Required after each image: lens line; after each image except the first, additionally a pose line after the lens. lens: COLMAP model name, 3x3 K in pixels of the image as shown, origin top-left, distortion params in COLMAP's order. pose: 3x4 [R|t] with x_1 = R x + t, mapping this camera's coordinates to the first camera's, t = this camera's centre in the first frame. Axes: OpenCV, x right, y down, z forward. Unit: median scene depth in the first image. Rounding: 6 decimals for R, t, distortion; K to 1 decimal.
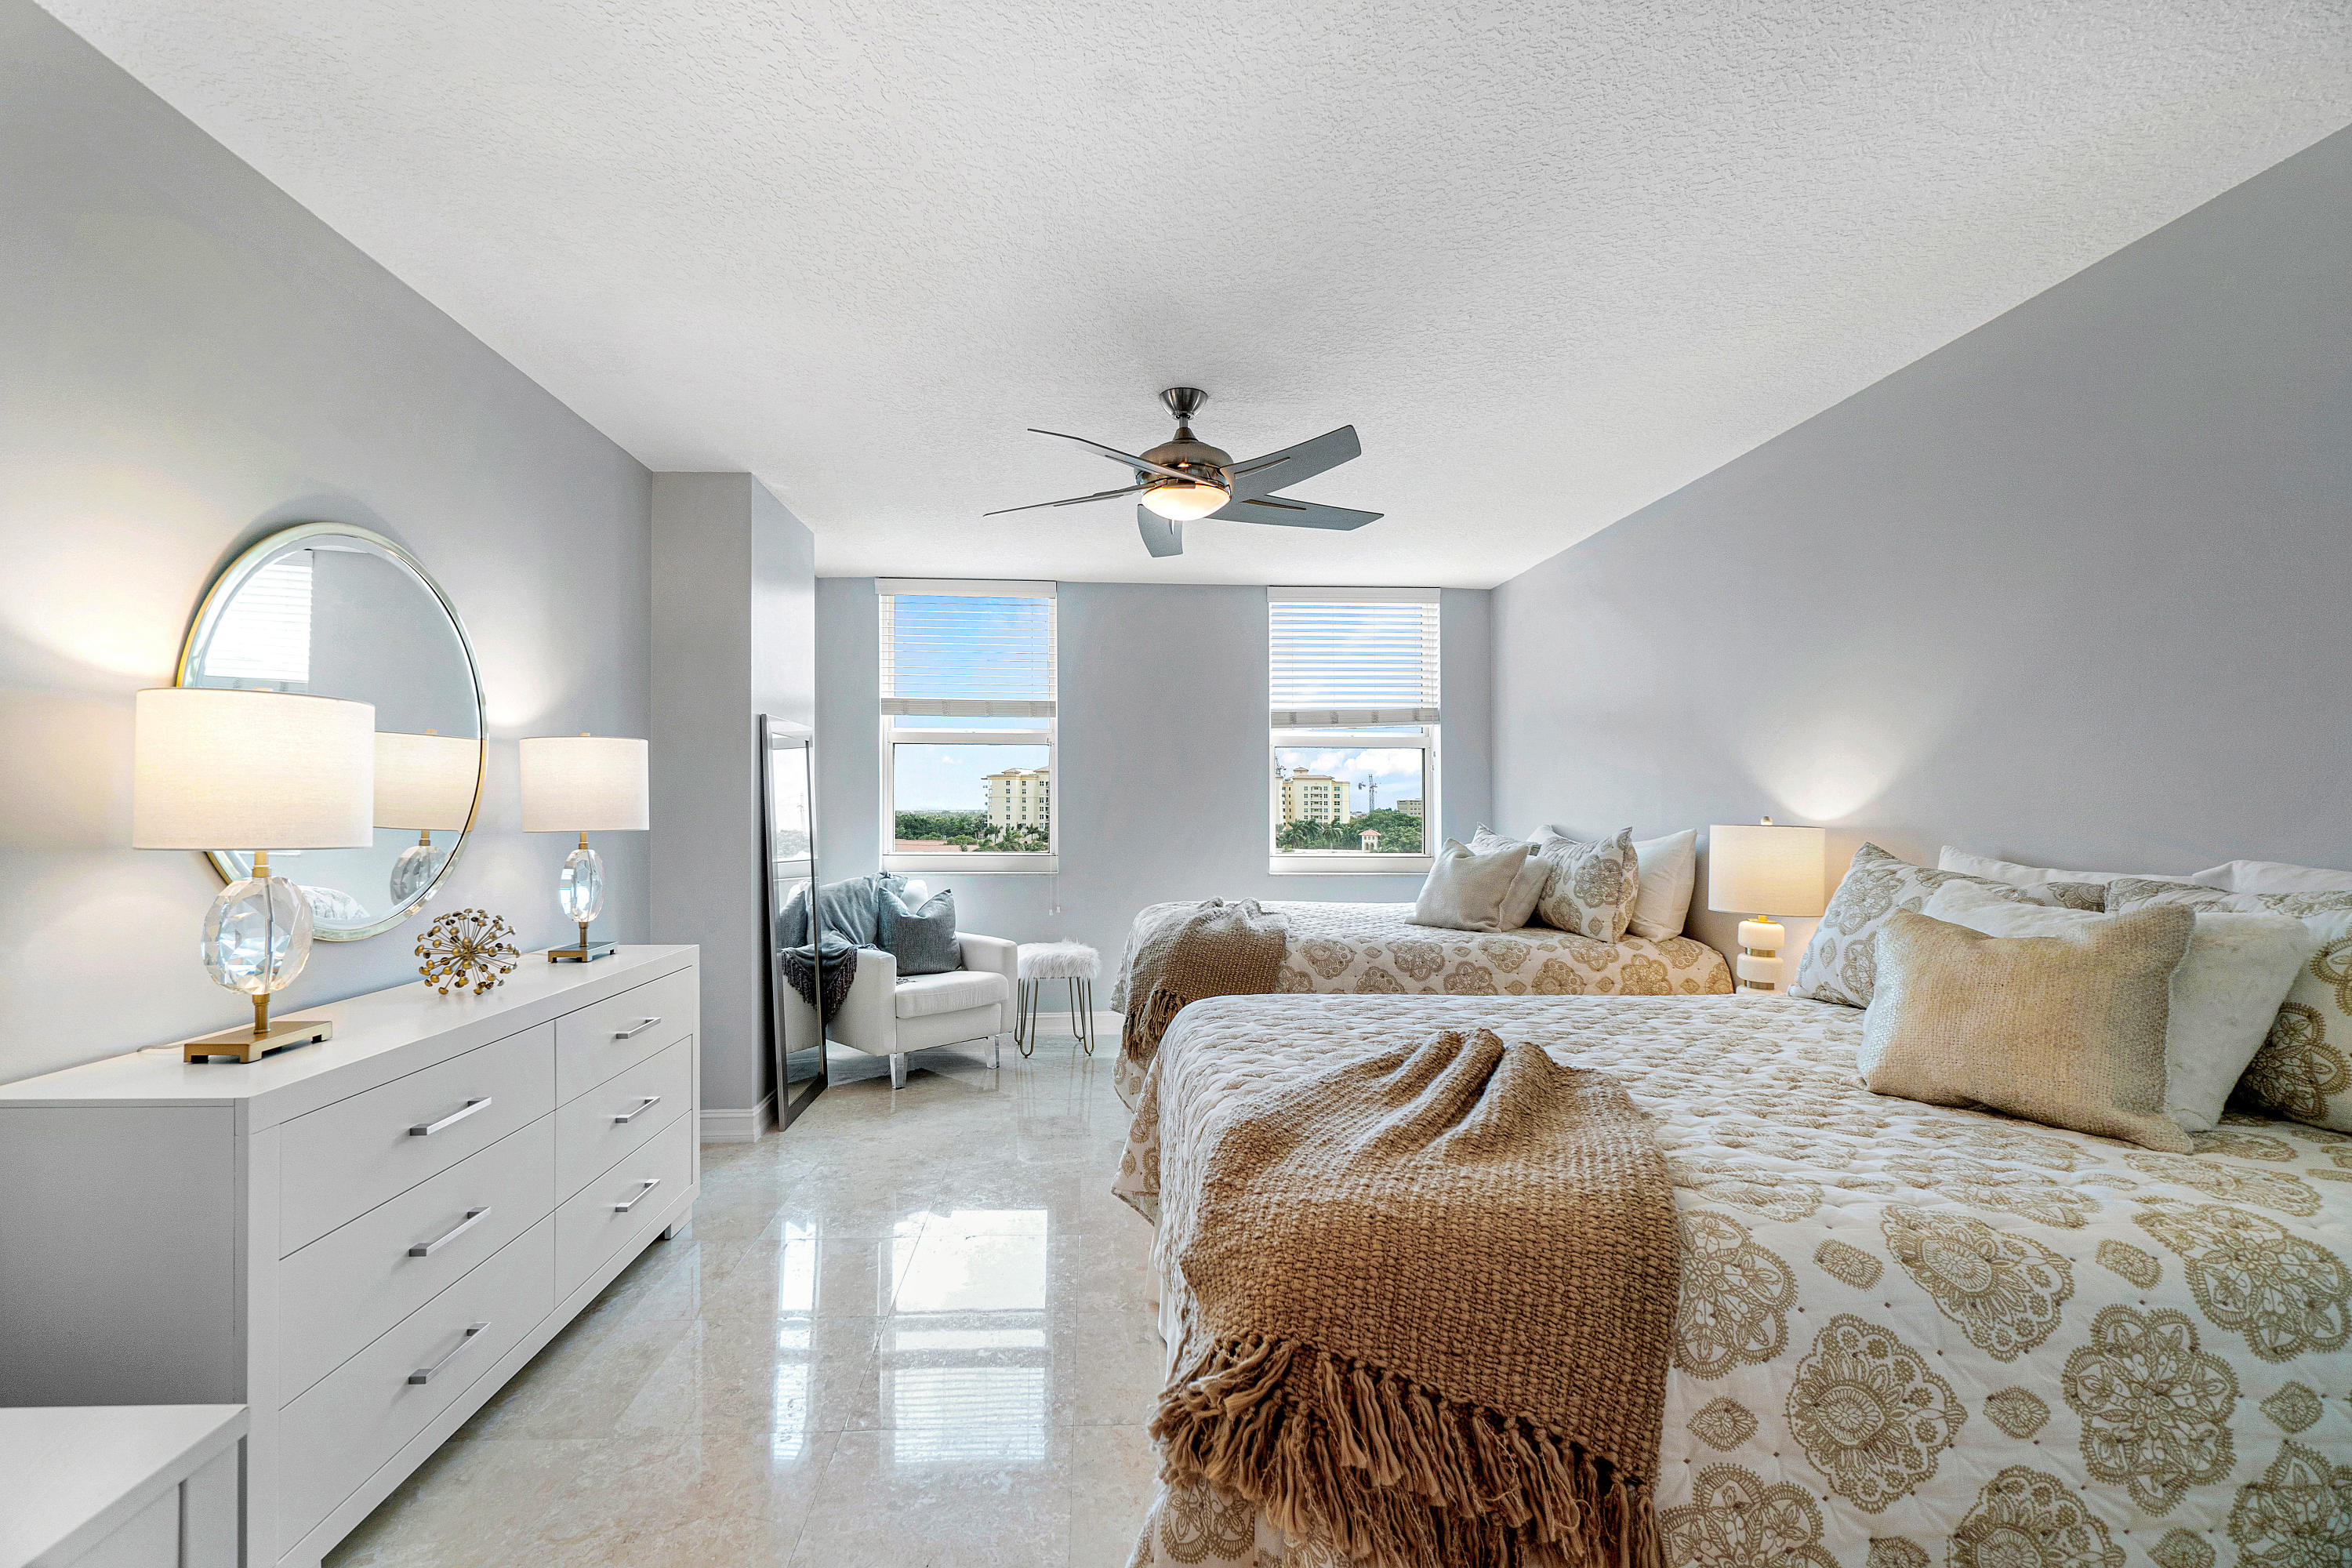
lens RADIAL K [[1027.2, 0, 1164.2], [0, 1027.2, 794.4], [0, 0, 1]] dist [-0.003799, 0.002672]
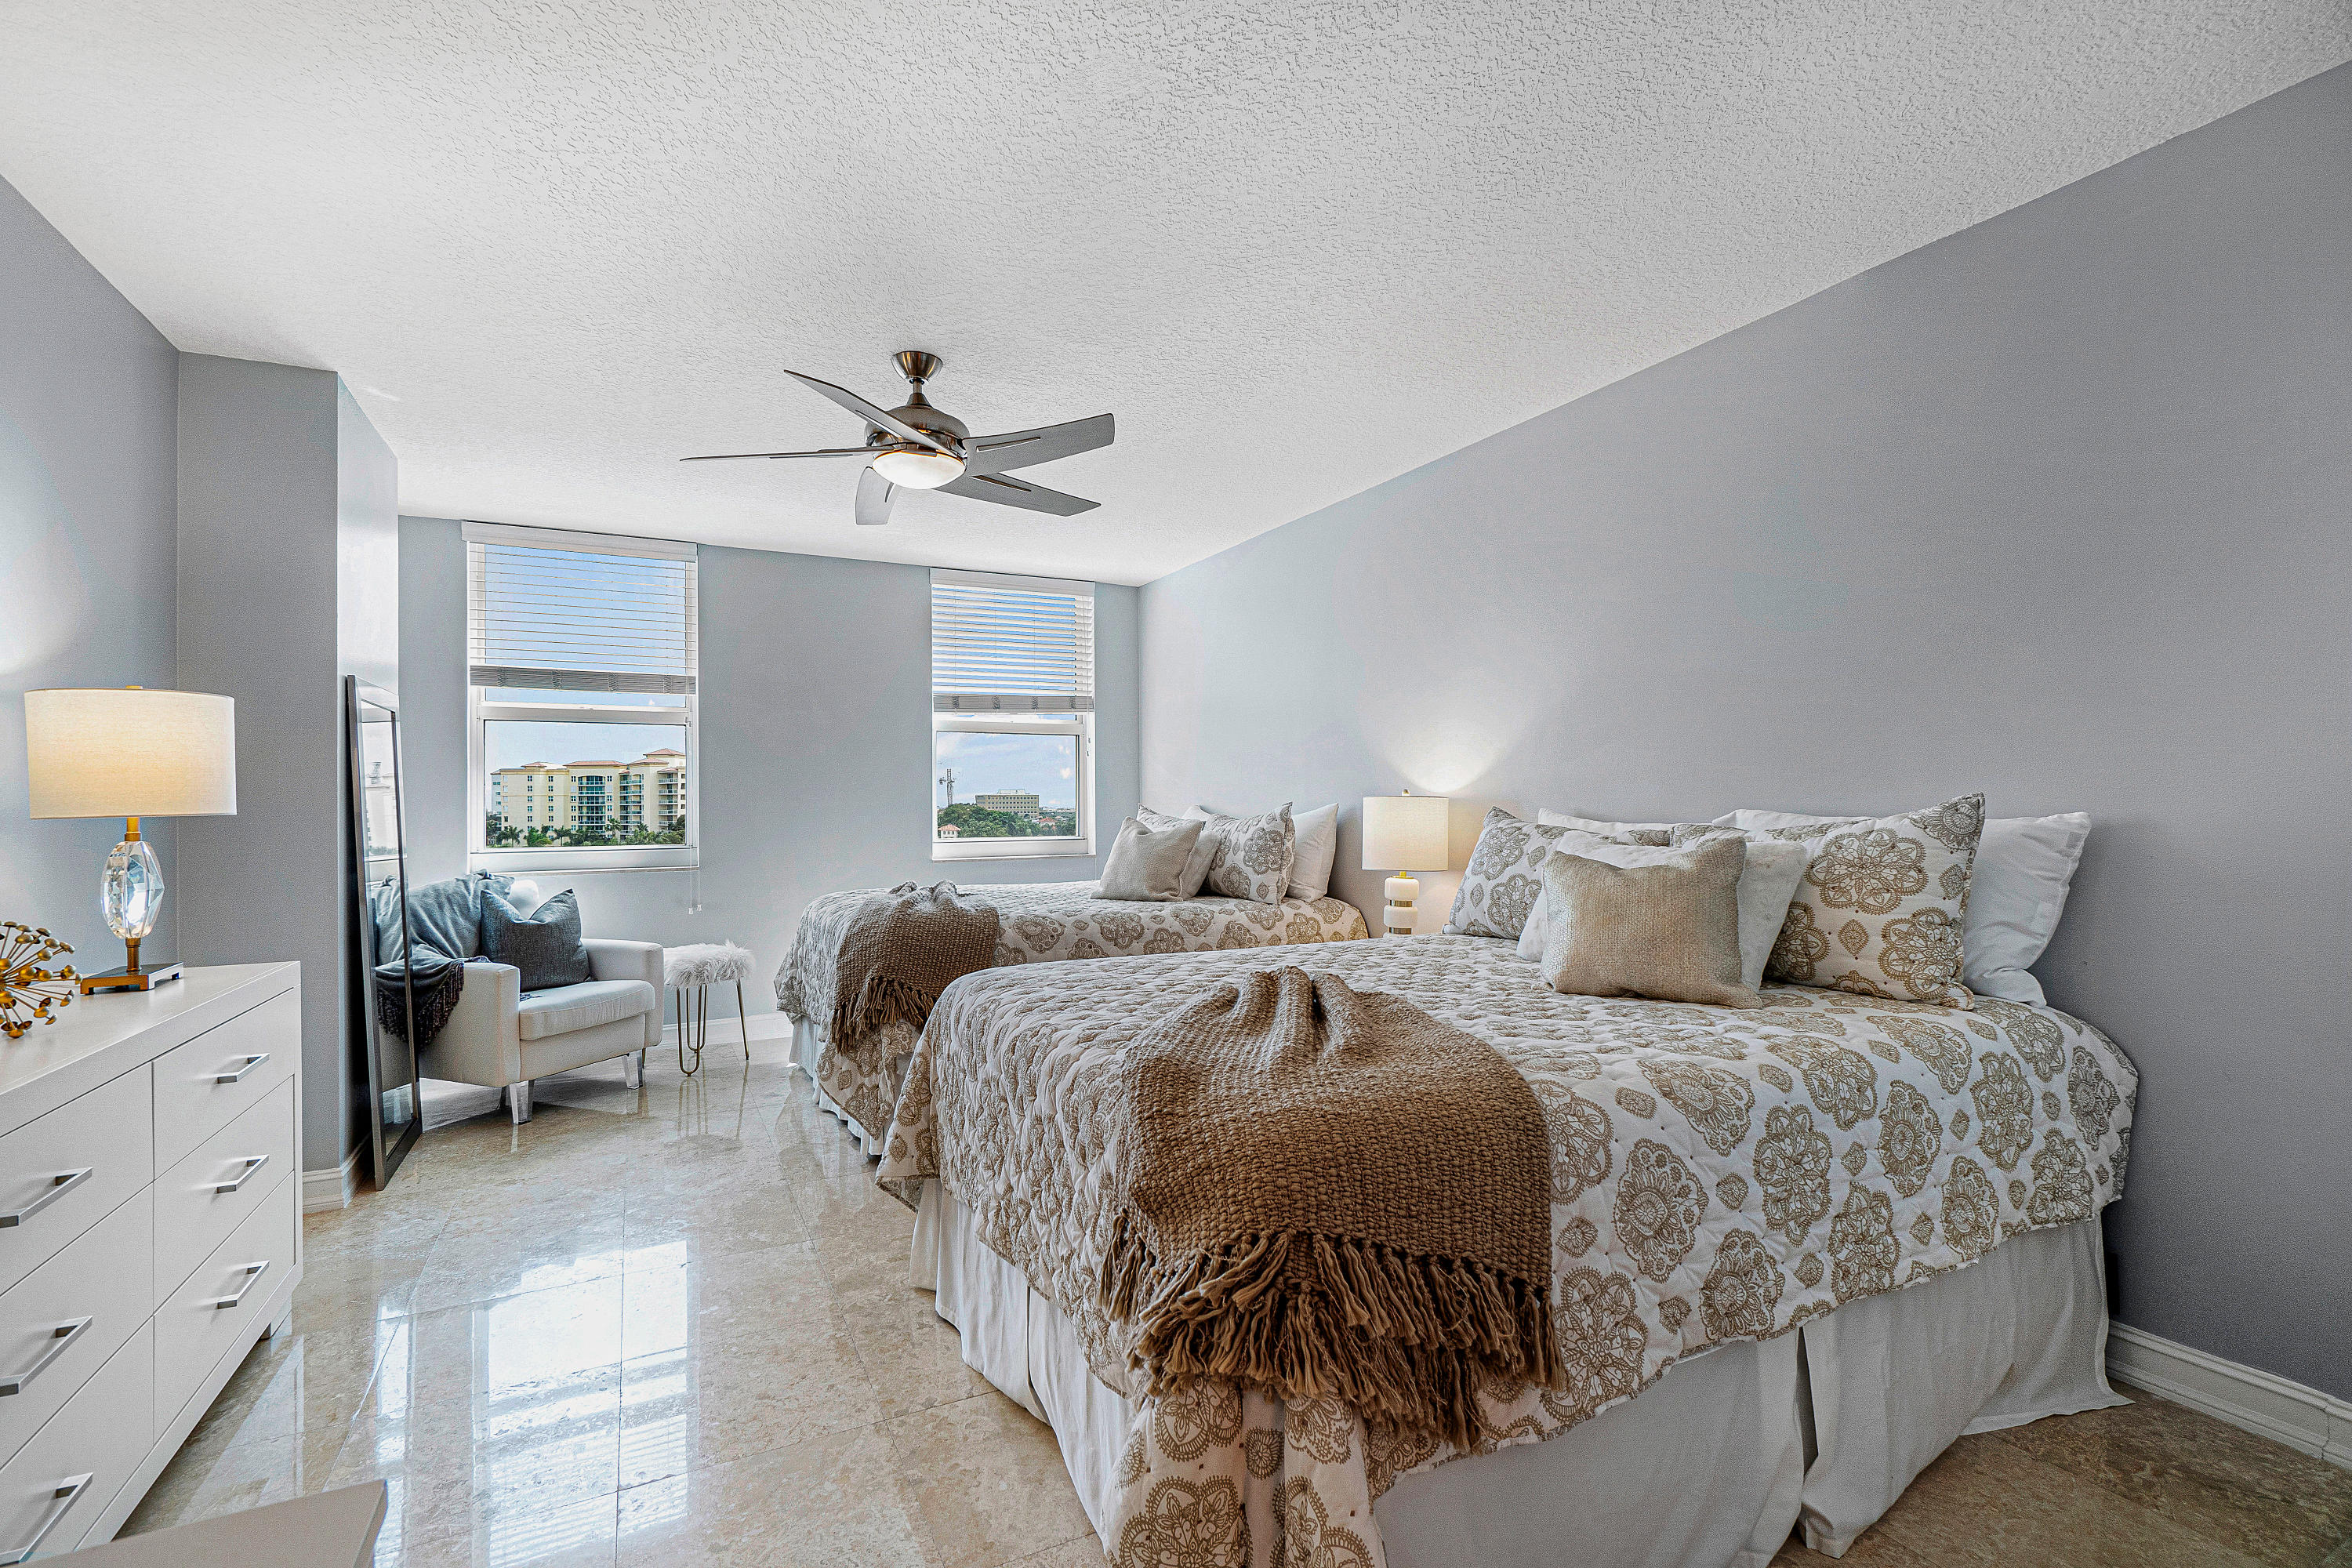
lens RADIAL K [[1027.2, 0, 1164.6], [0, 1027.2, 795.7], [0, 0, 1]] dist [-0.003799, 0.002672]
pose [[0.917259, -0.010194, 0.398161, -0.177225], [0.007877, 0.999941, 0.007455, 0.021031], [-0.398213, -0.003702, 0.917285, 0.014278]]
